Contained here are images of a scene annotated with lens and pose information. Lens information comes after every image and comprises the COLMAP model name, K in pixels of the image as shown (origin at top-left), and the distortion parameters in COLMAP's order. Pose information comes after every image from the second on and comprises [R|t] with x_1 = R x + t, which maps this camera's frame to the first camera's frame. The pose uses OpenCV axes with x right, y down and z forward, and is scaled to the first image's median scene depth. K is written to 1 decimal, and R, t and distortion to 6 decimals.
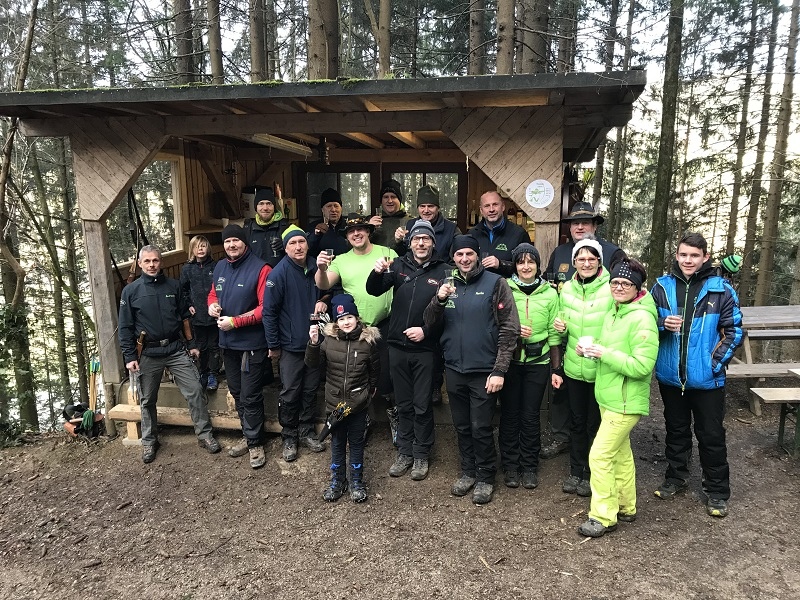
lens RADIAL K [[650.2, 0, 398.5], [0, 650.2, 297.2], [0, 0, 1]] dist [0.018817, -0.014037]
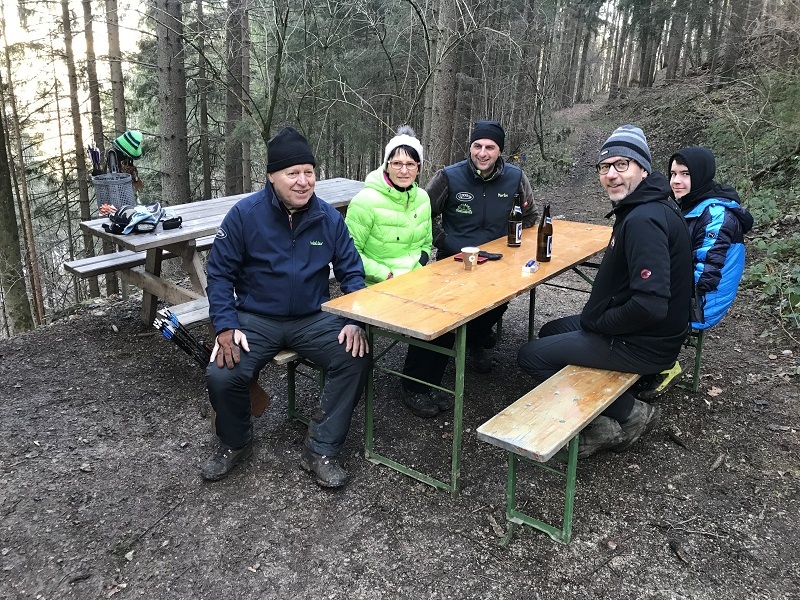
lens RADIAL K [[650.2, 0, 395.7], [0, 650.2, 299.8], [0, 0, 1]] dist [0.018817, -0.014037]
pose [[0.603697, -0.223808, 0.765154, 0.114040], [0.111580, 0.974058, 0.196878, 0.001639], [-0.789367, -0.033479, 0.613008, 0.327695]]
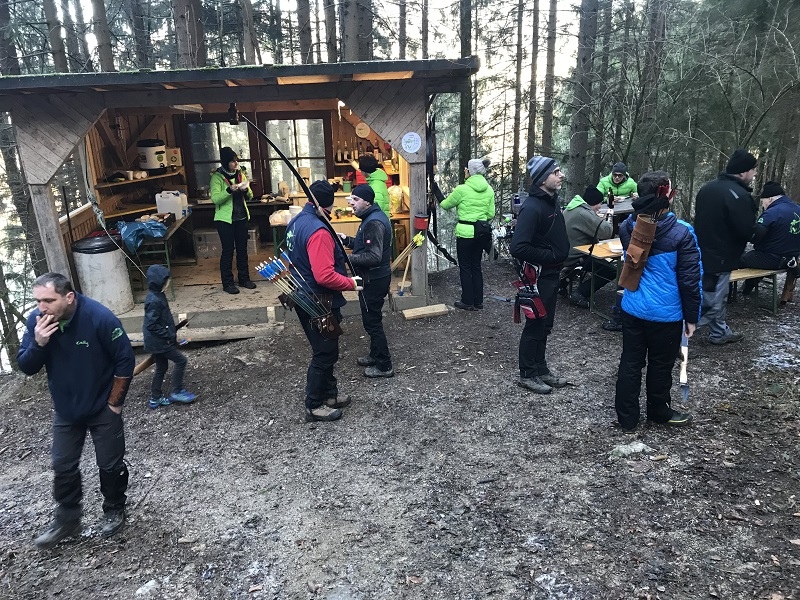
lens RADIAL K [[650.2, 0, 400.4], [0, 650.2, 296.6], [0, 0, 1]] dist [0.018817, -0.014037]
pose [[0.951928, -0.125270, 0.279535, -0.142629], [0.091320, 0.987117, 0.131383, -0.009876], [-0.292392, -0.099540, 0.951104, -0.216794]]
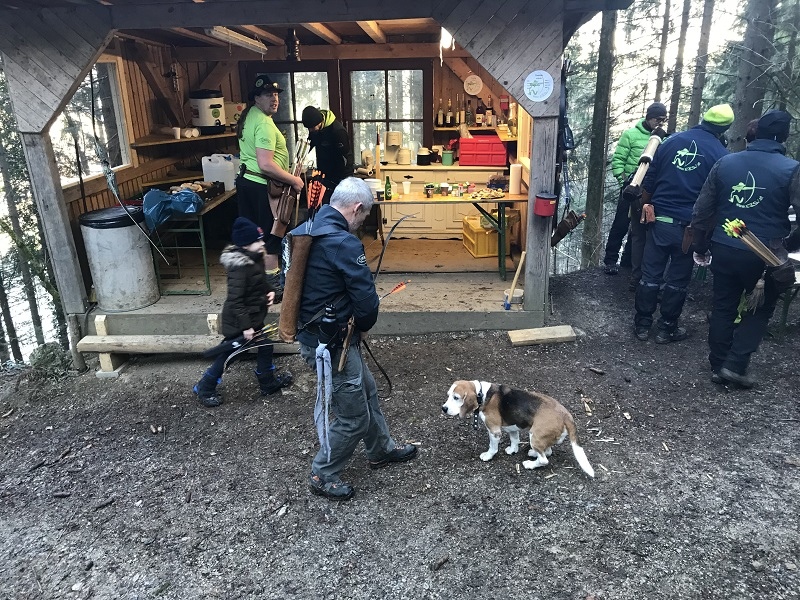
lens RADIAL K [[650.2, 0, 399.7], [0, 650.2, 296.2], [0, 0, 1]] dist [0.018817, -0.014037]
pose [[0.991449, -0.064302, 0.113556, -0.064937], [0.048438, 0.989342, 0.137316, 0.001901], [-0.121175, -0.130641, 0.983997, 0.031649]]
